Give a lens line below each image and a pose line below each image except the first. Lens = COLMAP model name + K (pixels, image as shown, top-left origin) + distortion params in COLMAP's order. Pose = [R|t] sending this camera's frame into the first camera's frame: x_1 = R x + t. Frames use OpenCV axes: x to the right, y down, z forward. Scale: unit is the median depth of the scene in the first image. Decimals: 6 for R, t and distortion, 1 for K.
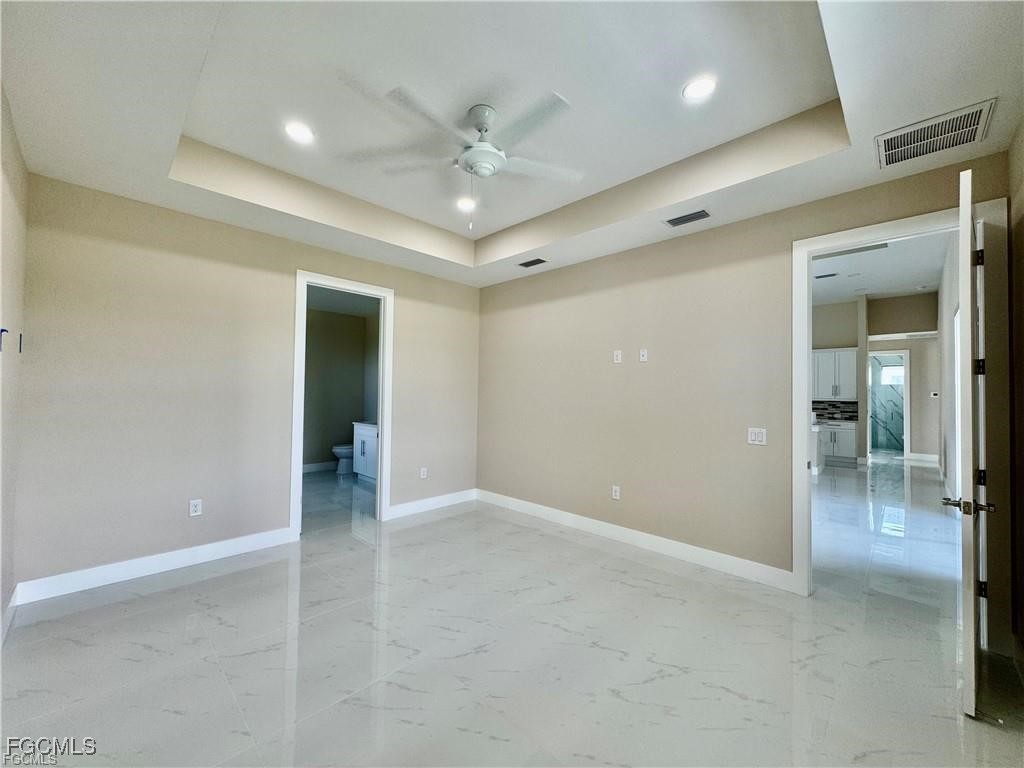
lens RADIAL K [[409.1, 0, 513.2], [0, 409.1, 386.2], [0, 0, 1]] dist [0.001479, 0.000262]
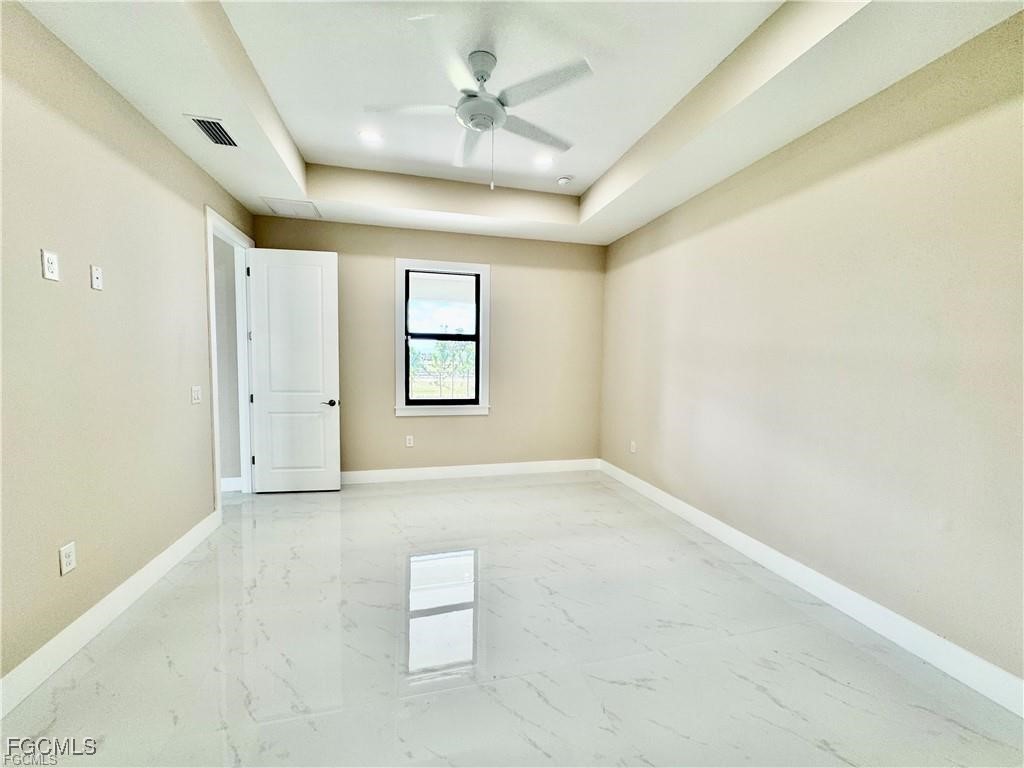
lens RADIAL K [[406.8, 0, 513.3], [0, 406.8, 385.1], [0, 0, 1]] dist [-0.002892, -0.000123]
pose [[-0.857020, -0.050020, 0.512850, -0.445132], [-0.024795, 0.998128, 0.055916, 0.023706], [-0.514686, 0.035205, -0.856656, 1.205498]]
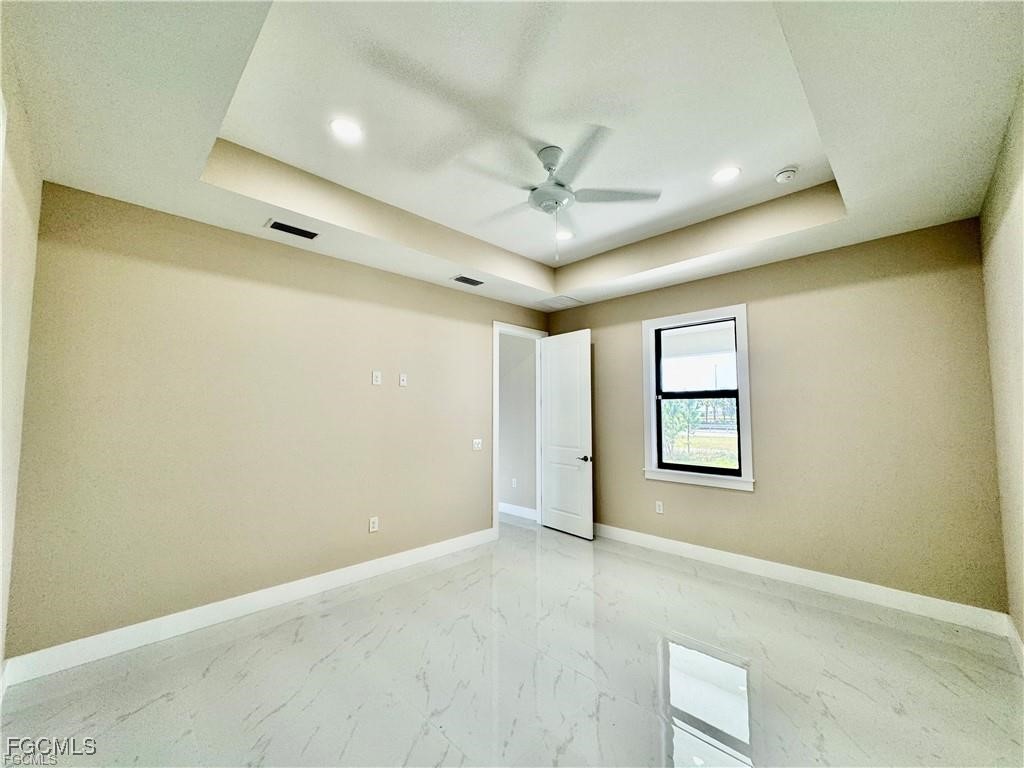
lens RADIAL K [[406.8, 0, 513.3], [0, 406.8, 385.1], [0, 0, 1]] dist [-0.002892, -0.000123]
pose [[0.003680, 0.061004, 0.998131, -0.730021], [-0.011064, 0.998079, -0.060960, -0.001910], [-0.999932, -0.010819, 0.004348, 0.729639]]
